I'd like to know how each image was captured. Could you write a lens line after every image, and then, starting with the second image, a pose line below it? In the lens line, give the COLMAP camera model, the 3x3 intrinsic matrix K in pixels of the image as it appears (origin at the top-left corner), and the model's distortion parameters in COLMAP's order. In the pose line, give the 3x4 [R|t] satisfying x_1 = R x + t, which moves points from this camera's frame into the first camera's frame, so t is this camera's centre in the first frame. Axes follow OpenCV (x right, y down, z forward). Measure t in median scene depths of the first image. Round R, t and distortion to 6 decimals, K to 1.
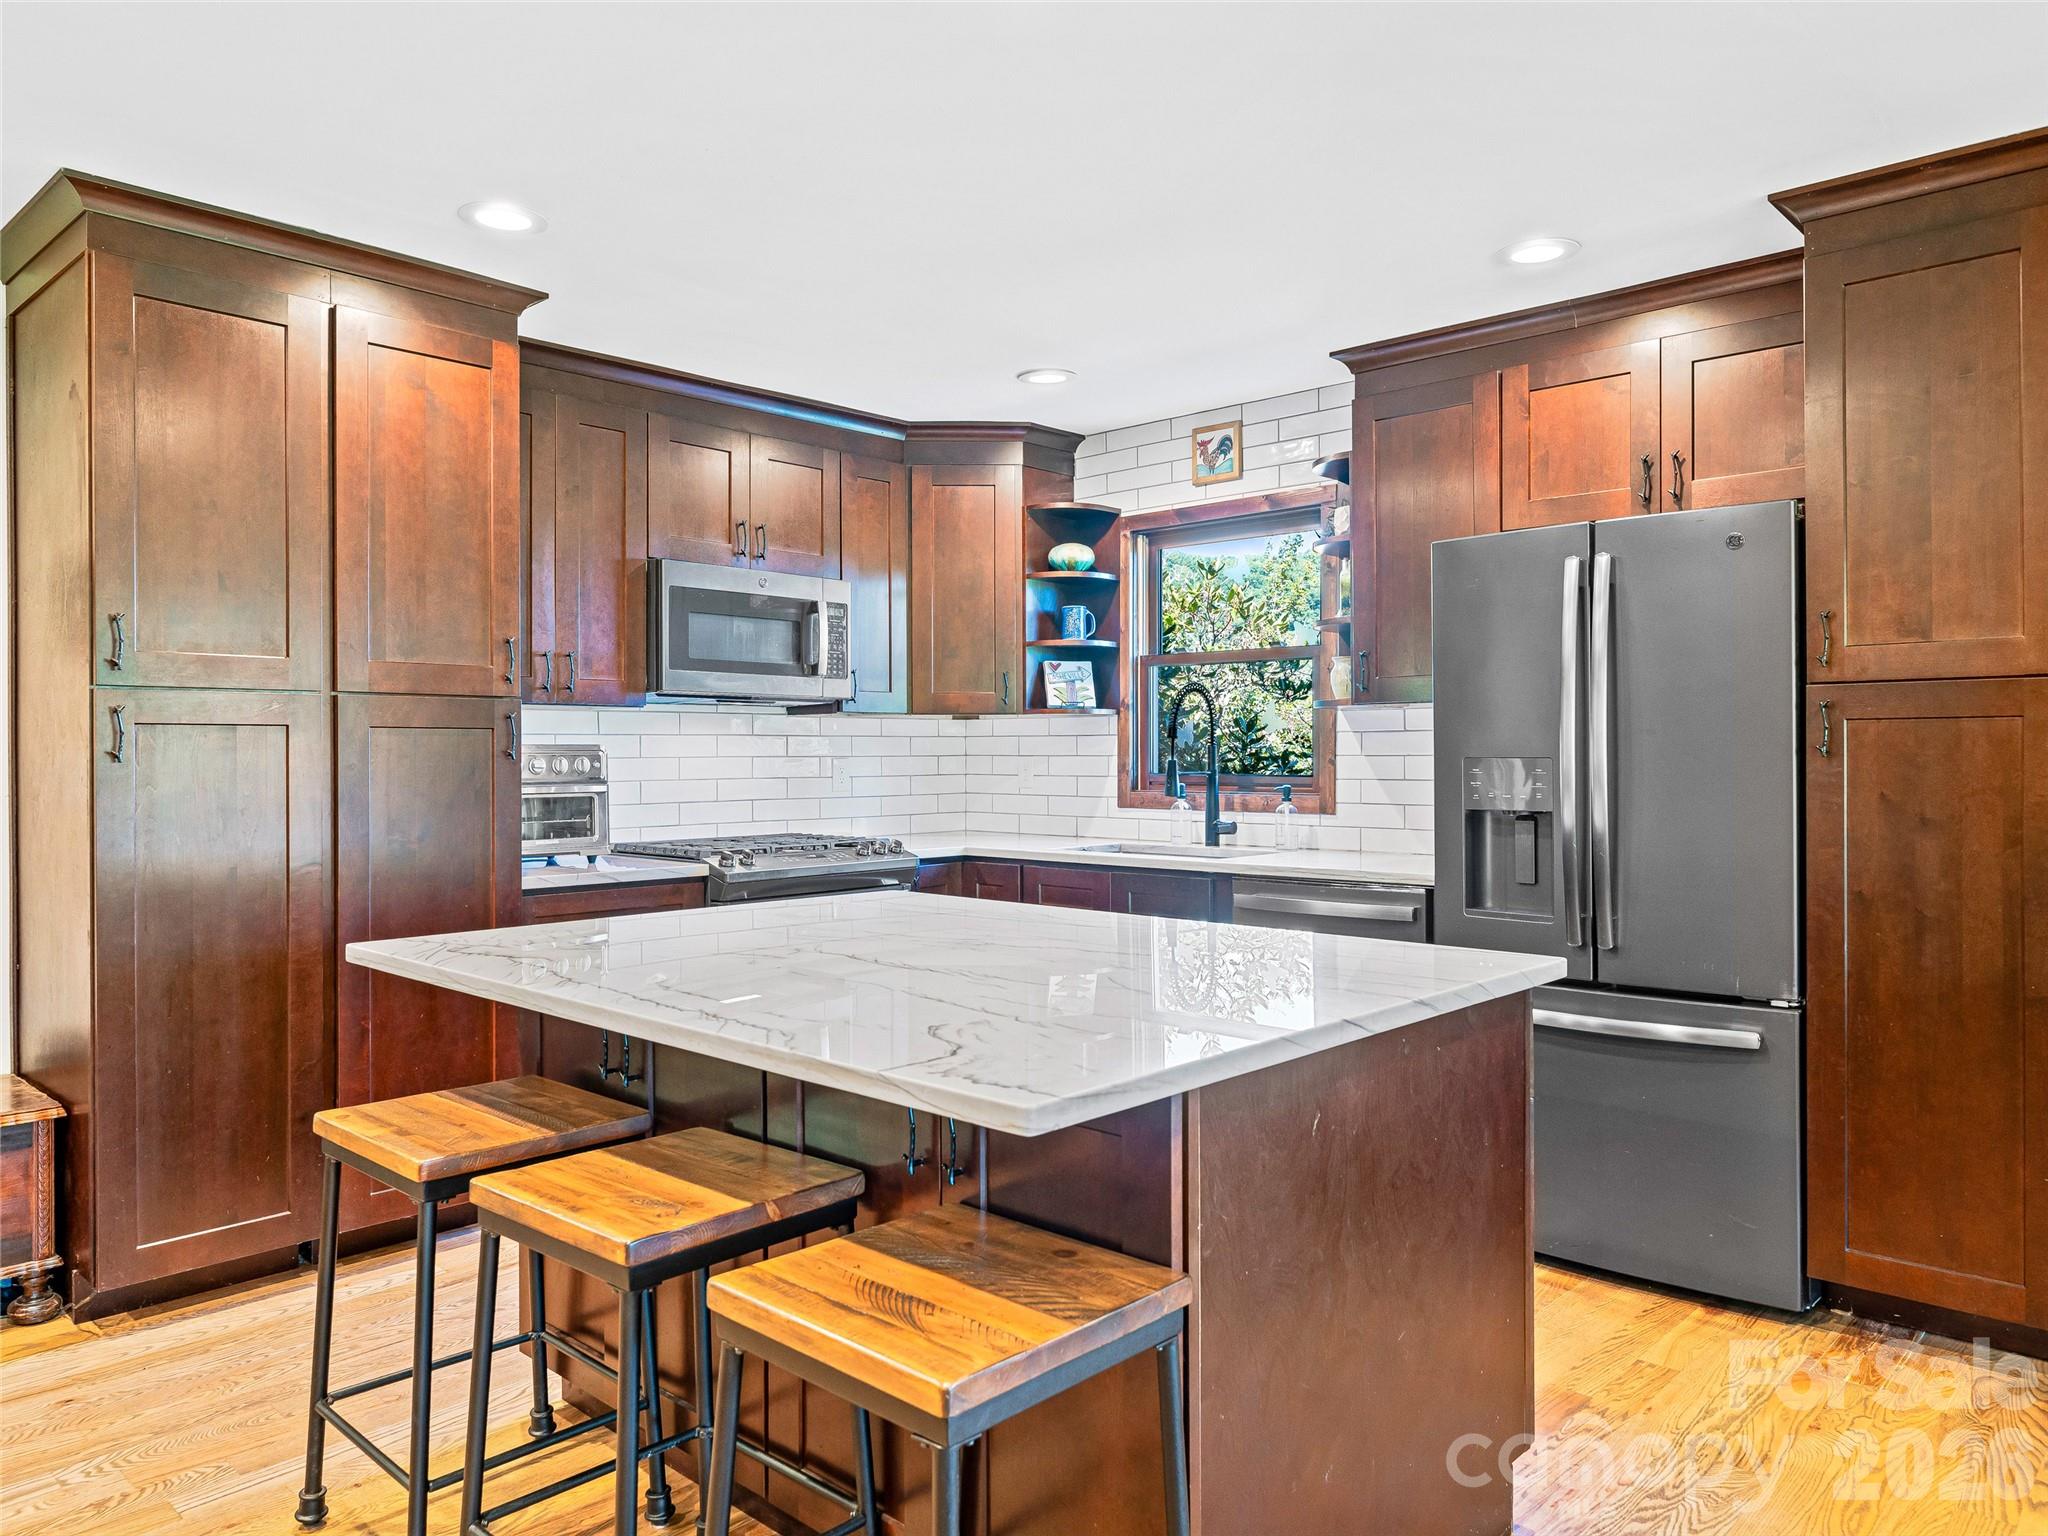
lens RADIAL K [[1409.1, 0, 1024.0], [0, 1409.1, 768.0], [0, 0, 1]] dist [-0.005510, 0.000312]
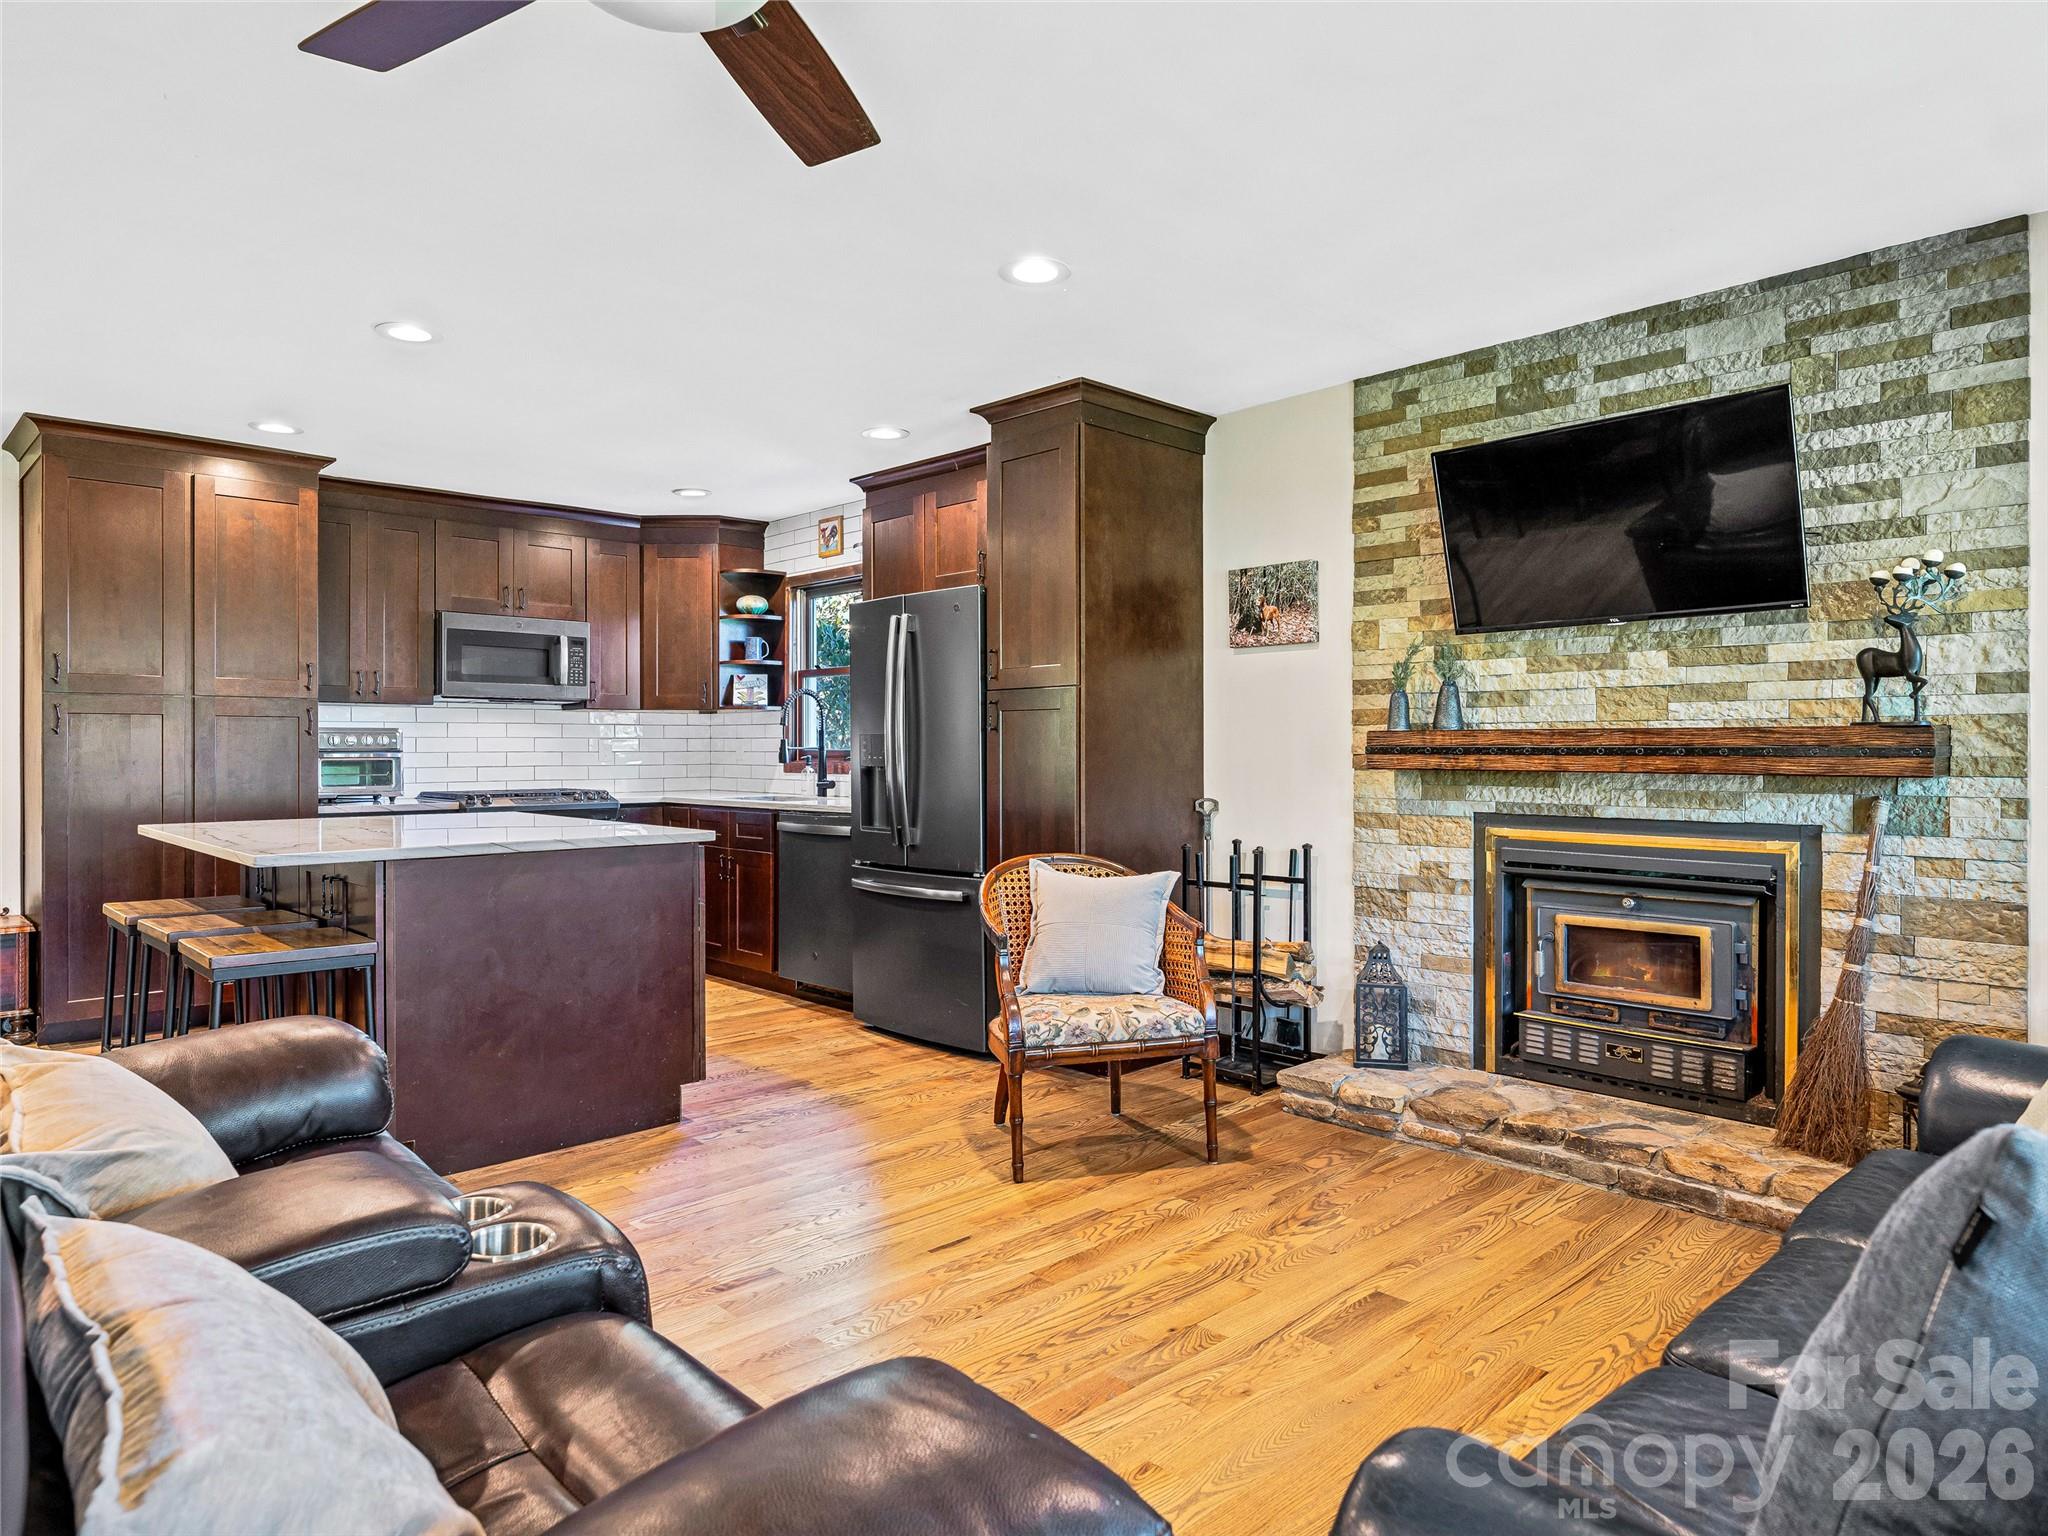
lens RADIAL K [[1254.7, 0, 1024.0], [0, 1254.7, 768.0], [0, 0, 1]] dist [0.000069, 0.000496]
pose [[0.998438, 0.002759, -0.055806, 0.429702], [-0.002466, 0.999983, 0.005329, 0.017110], [0.055820, -0.005183, 0.998427, -0.340784]]
